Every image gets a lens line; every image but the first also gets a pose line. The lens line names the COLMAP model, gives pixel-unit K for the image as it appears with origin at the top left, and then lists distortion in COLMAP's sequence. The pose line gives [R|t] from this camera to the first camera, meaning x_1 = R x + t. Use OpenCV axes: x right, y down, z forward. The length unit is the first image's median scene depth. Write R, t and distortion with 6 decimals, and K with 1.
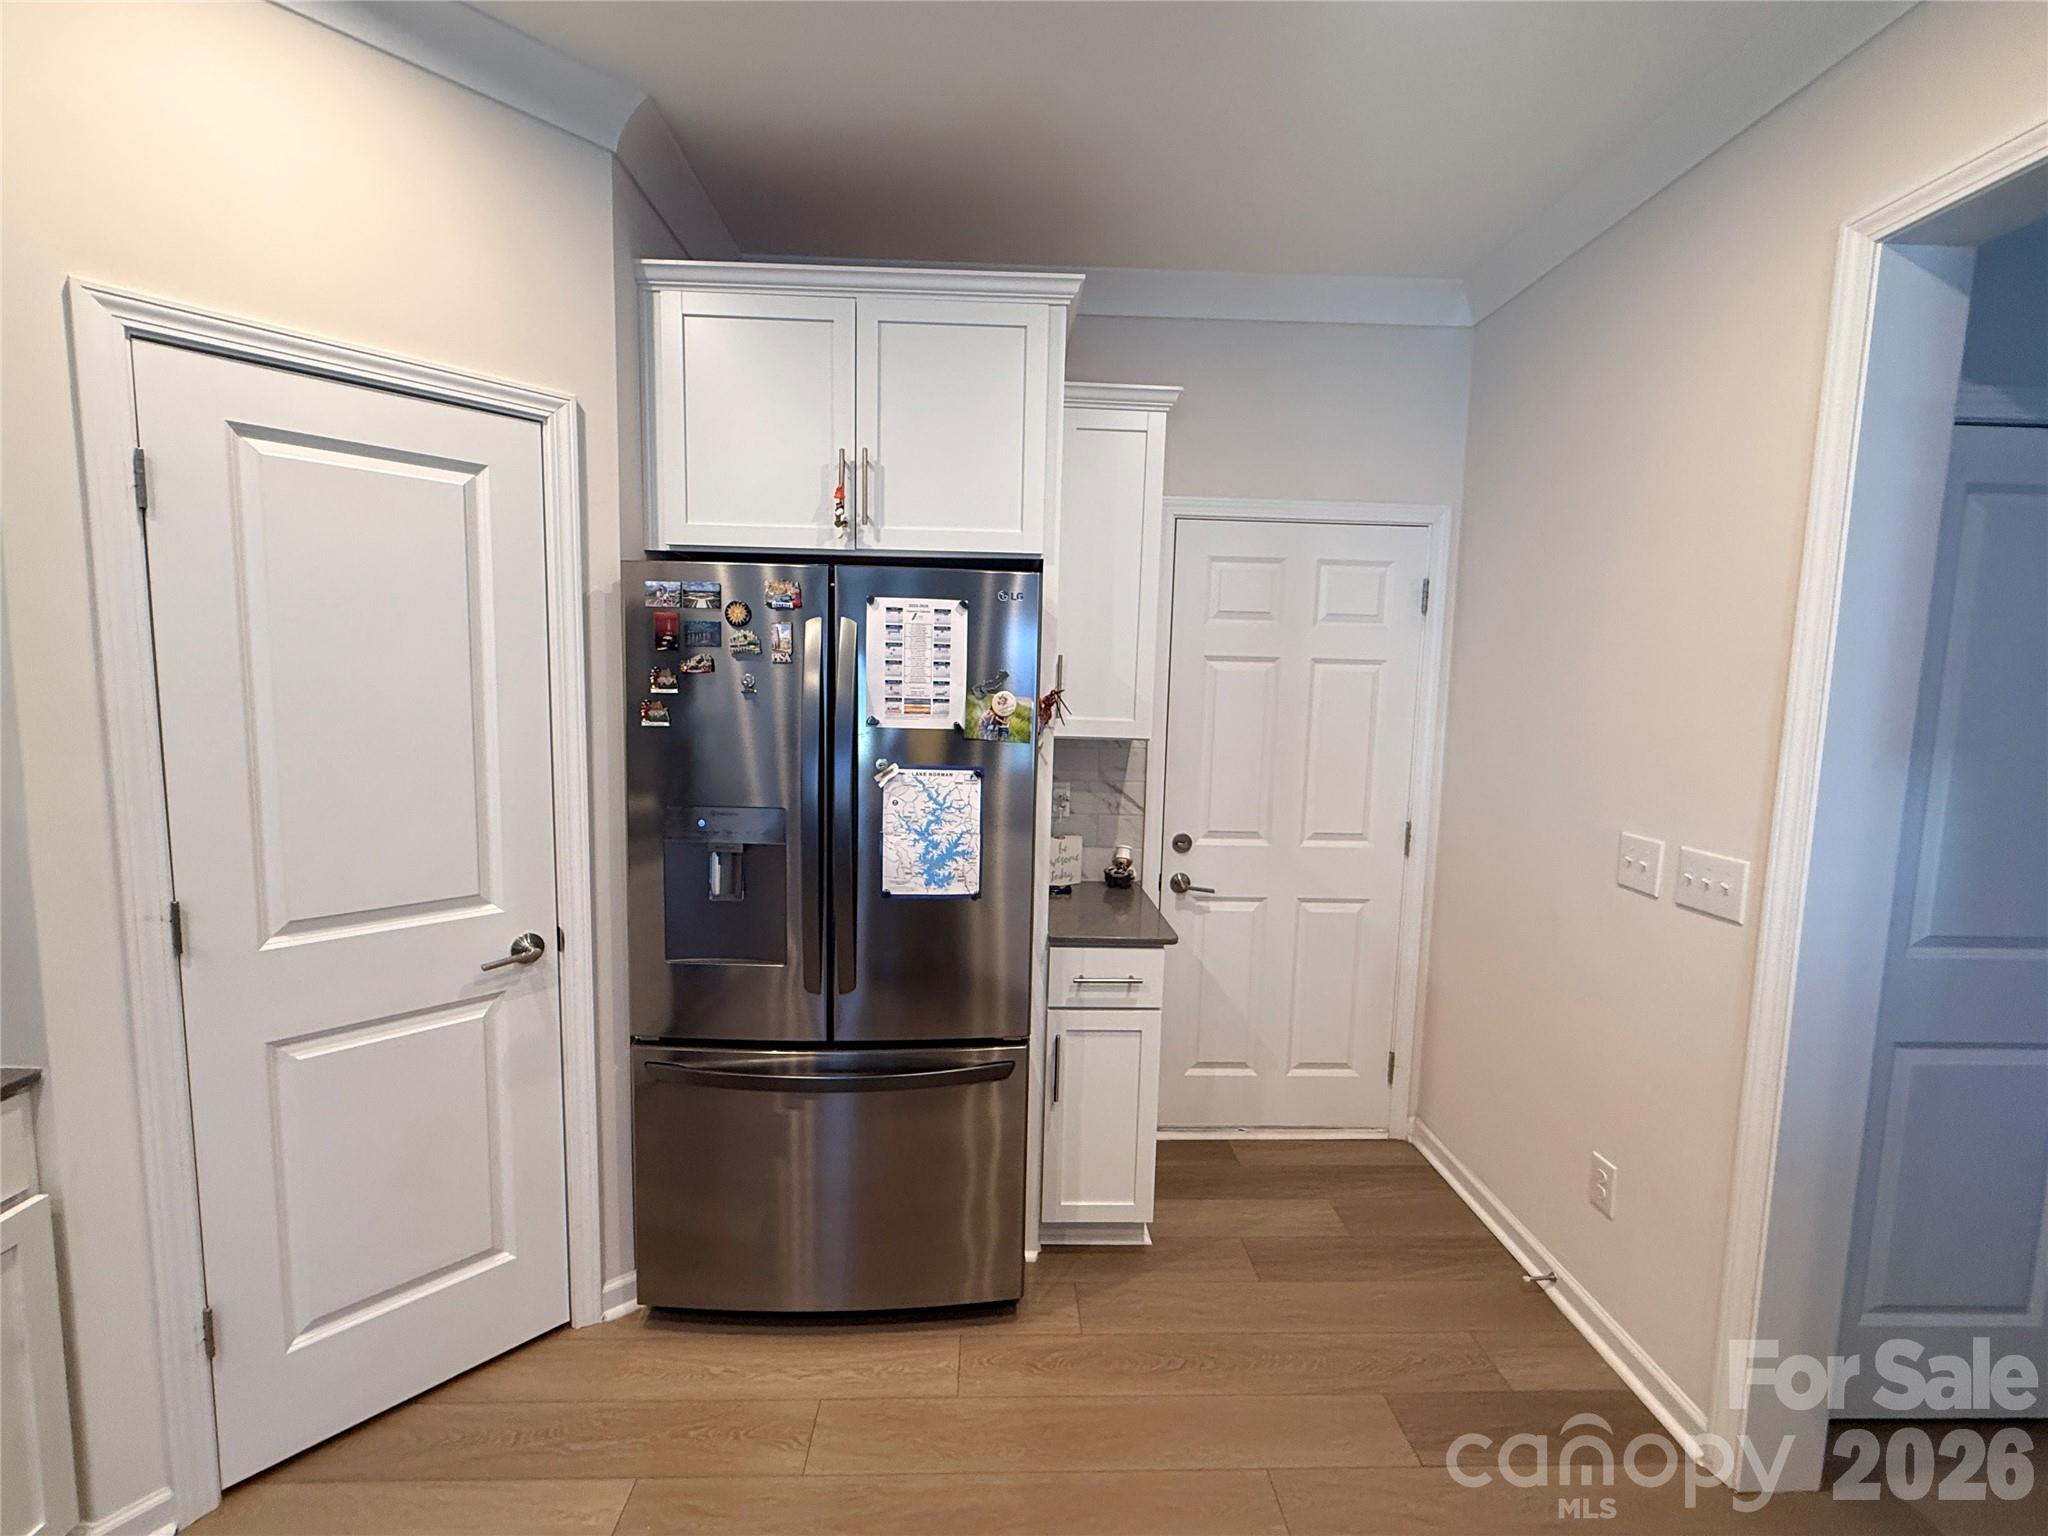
lens RADIAL K [[877.6, 0, 1028.3], [0, 877.6, 769.3], [0, 0, 1]] dist [0.001404, 0.000246]
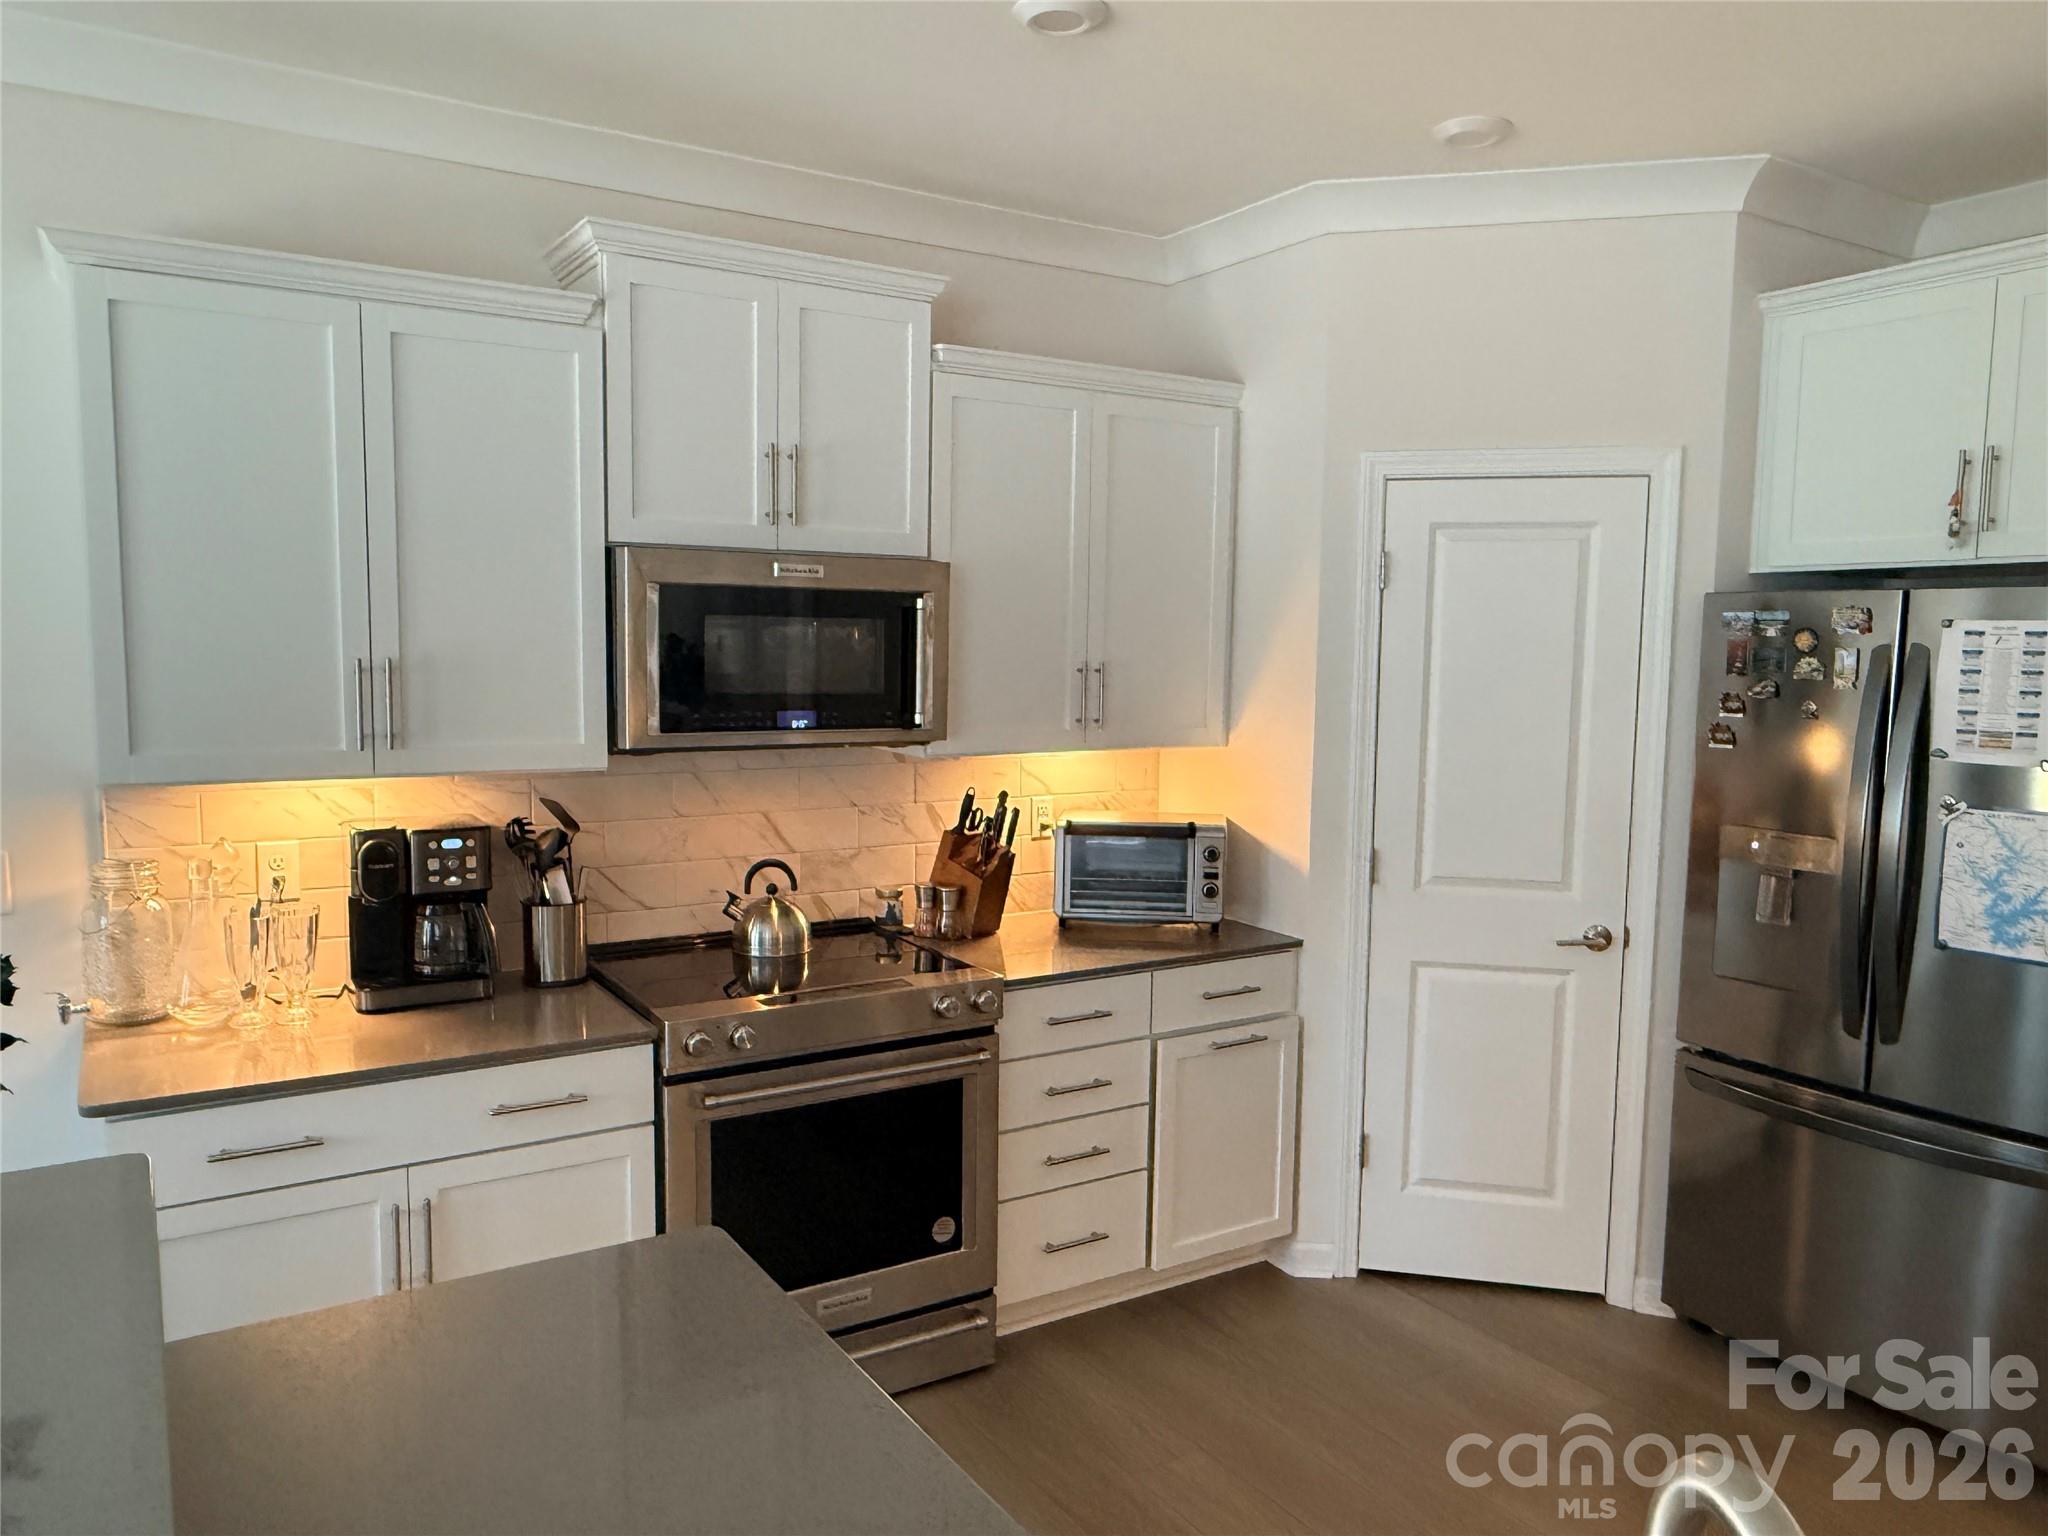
lens RADIAL K [[1425.5, 0, 1021.1], [0, 1425.5, 775.8], [0, 0, 1]] dist [0.000407, 0.001029]
pose [[0.507599, 0.064838, -0.859150, 0.621433], [-0.092392, 0.995511, 0.020542, 0.026512], [0.856625, 0.068951, 0.511311, -0.592548]]
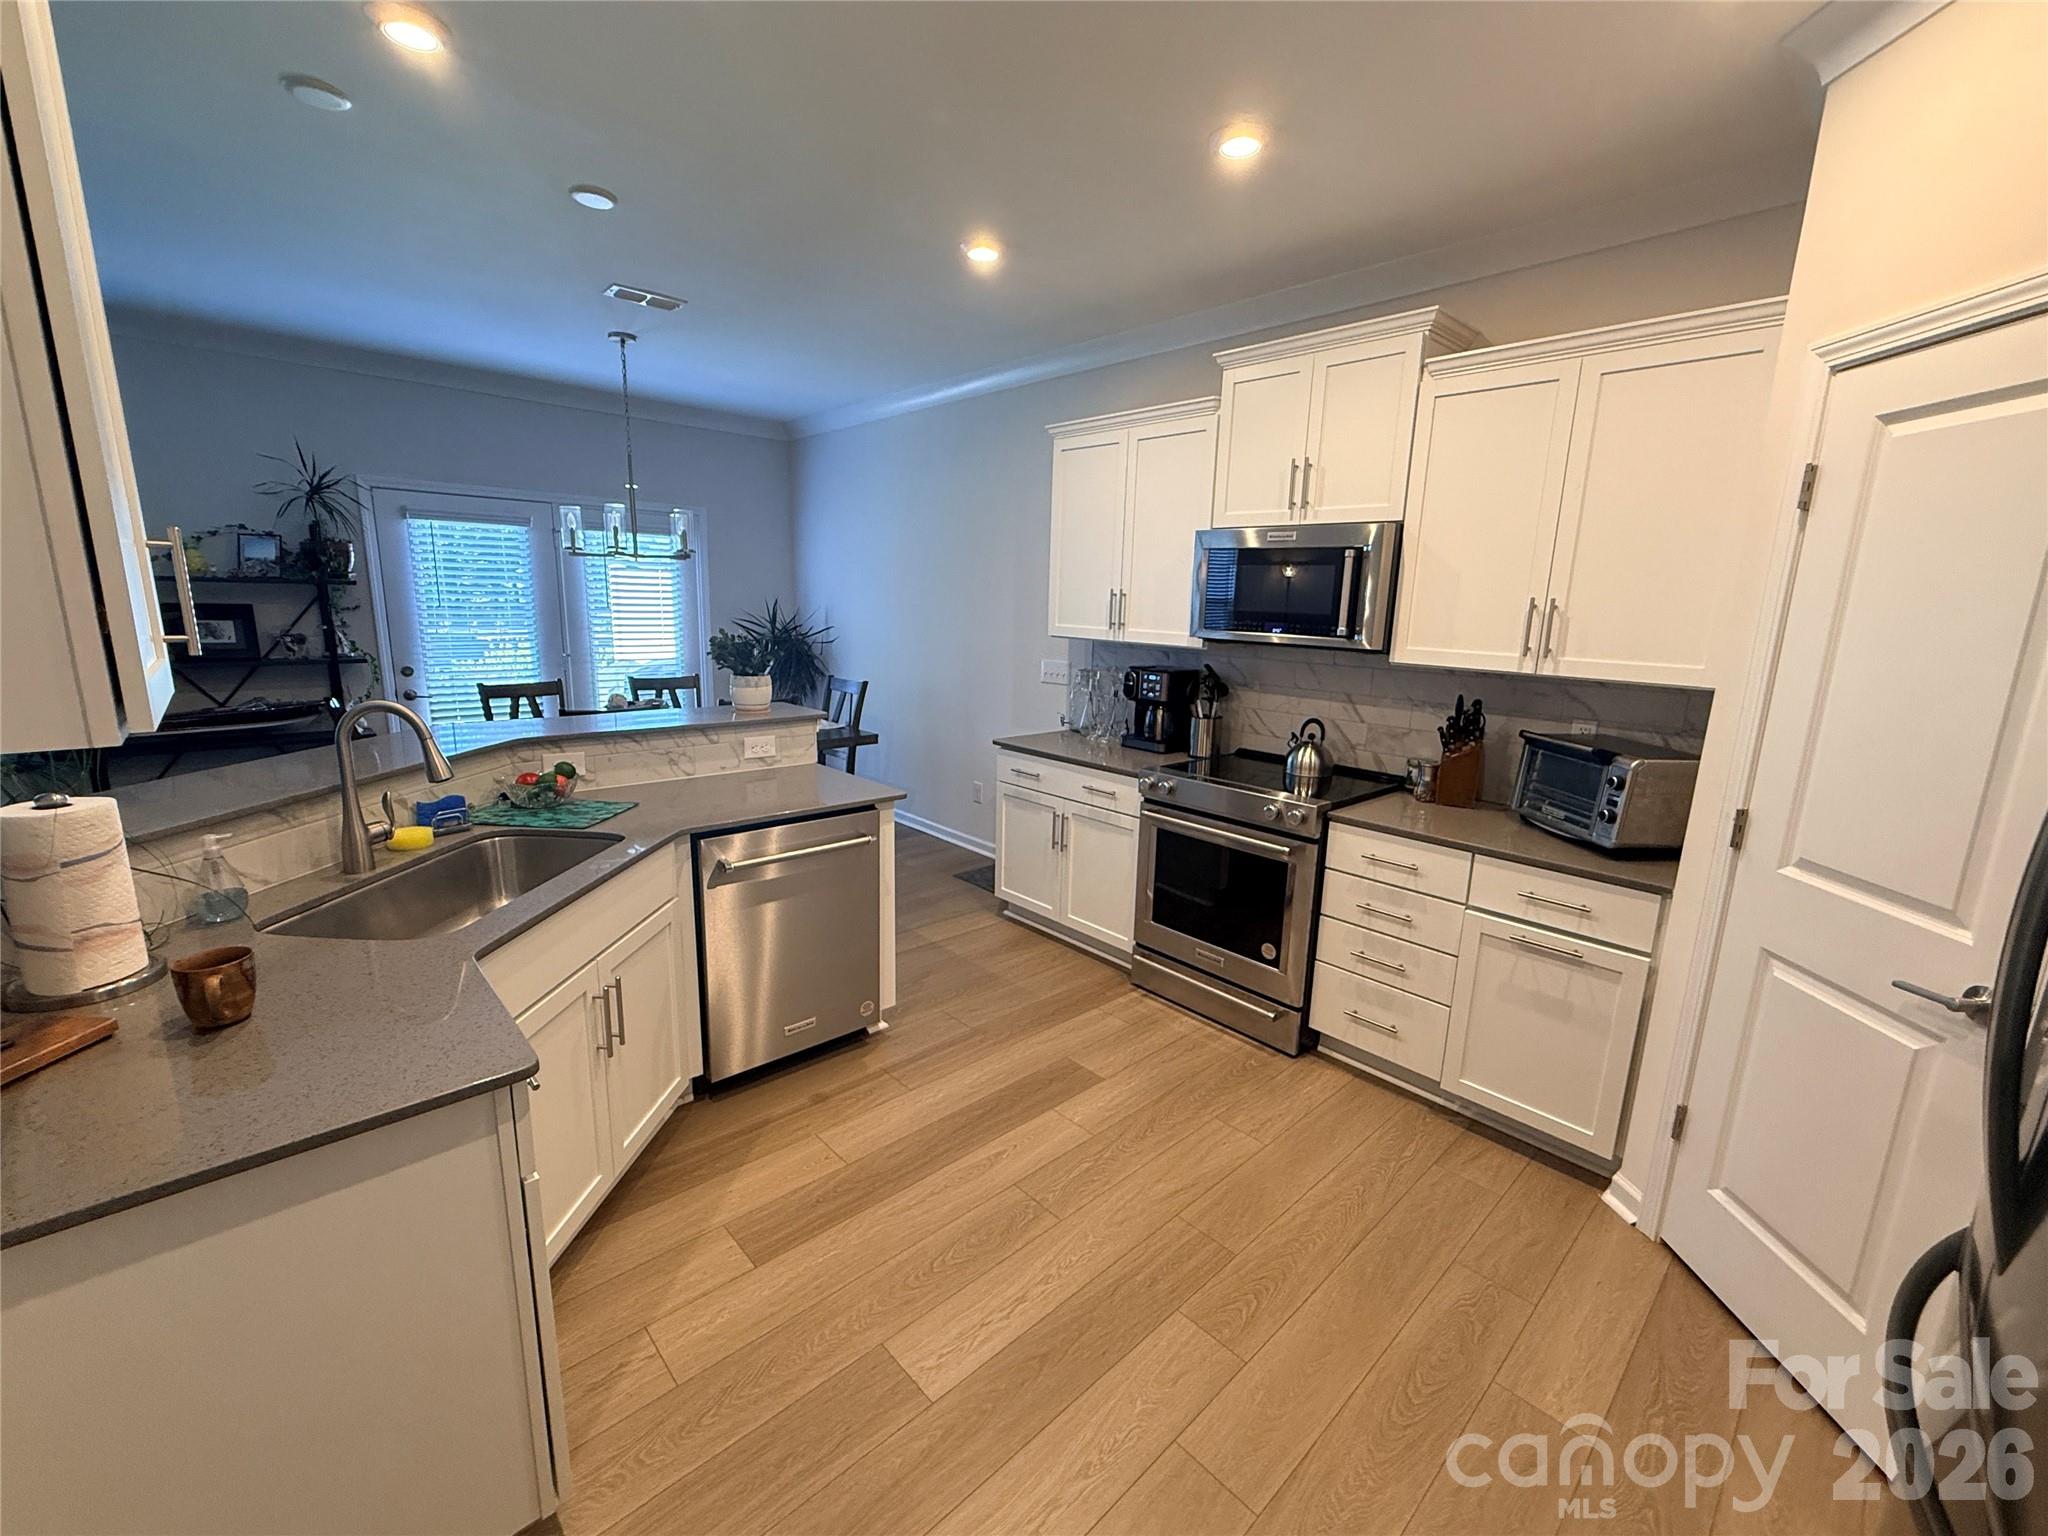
lens RADIAL K [[844.6, 0, 1024.0], [0, 844.6, 768.0], [0, 0, 1]] dist [0.000931, 0.000393]
pose [[-0.750456, 0.087482, -0.655105, 0.531260], [-0.117375, 0.957804, 0.262364, -0.091524], [0.650414, 0.273786, -0.708522, 0.926991]]
